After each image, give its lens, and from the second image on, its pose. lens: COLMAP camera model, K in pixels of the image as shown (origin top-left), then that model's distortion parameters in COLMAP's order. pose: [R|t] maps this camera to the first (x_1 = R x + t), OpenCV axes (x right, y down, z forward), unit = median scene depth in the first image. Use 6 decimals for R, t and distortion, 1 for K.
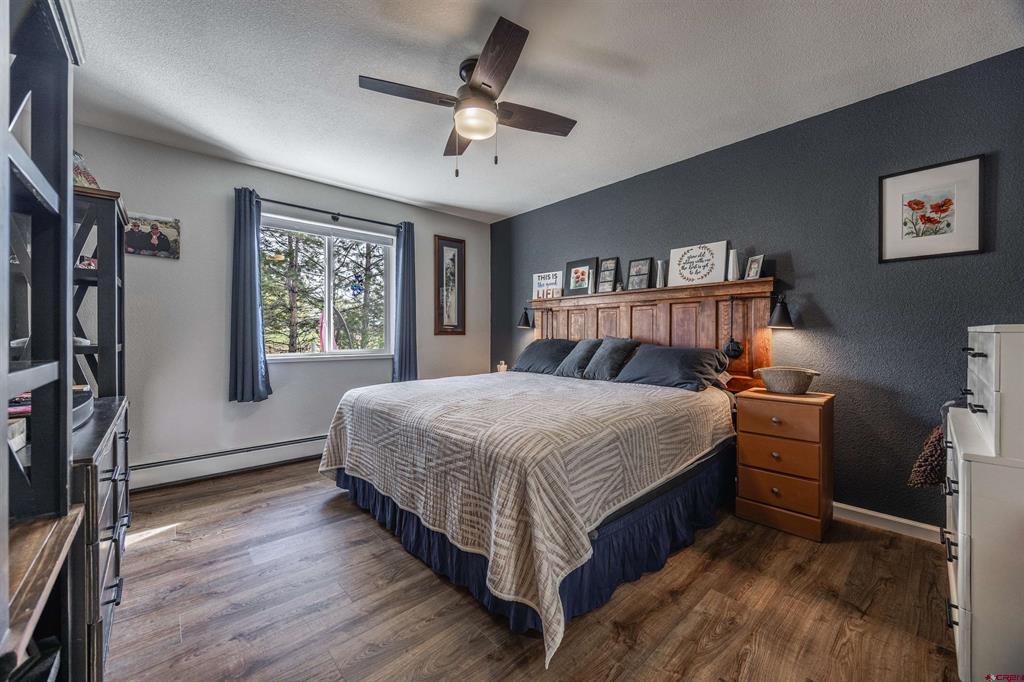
lens RADIAL K [[389.2, 0, 510.7], [0, 389.2, 338.9], [0, 0, 1]] dist [-0.001569, -0.000624]
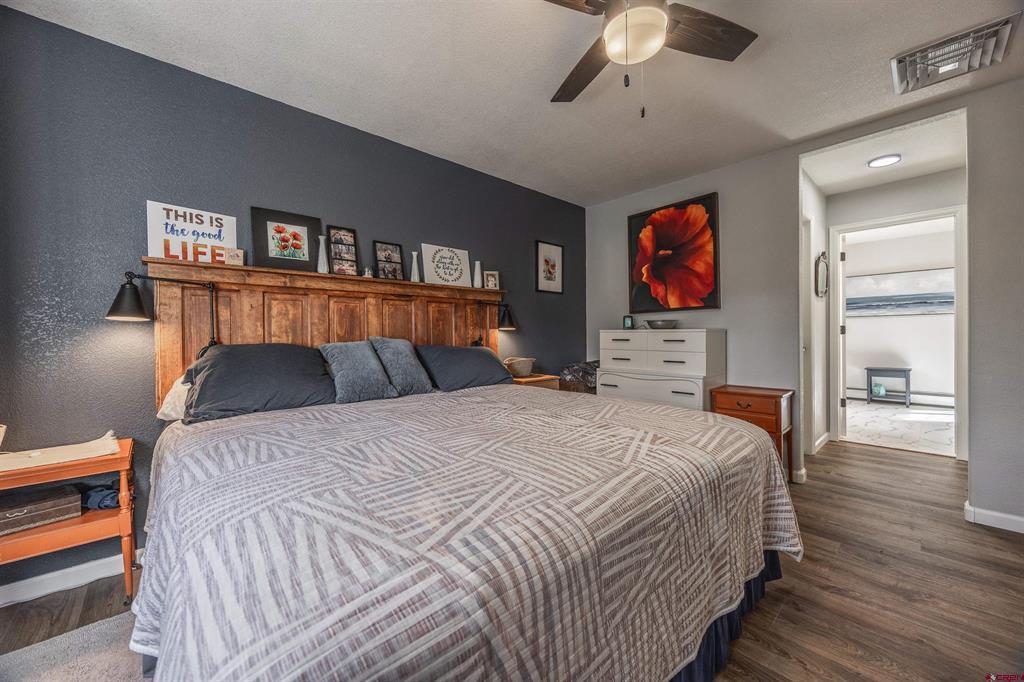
lens RADIAL K [[389.2, 0, 513.6], [0, 389.2, 338.3], [0, 0, 1]] dist [-0.001569, -0.000624]
pose [[-0.003835, -0.011565, 0.999926, -0.484638], [0.015285, 0.999816, 0.011623, -0.008901], [-0.999876, 0.015329, -0.003657, 0.732553]]
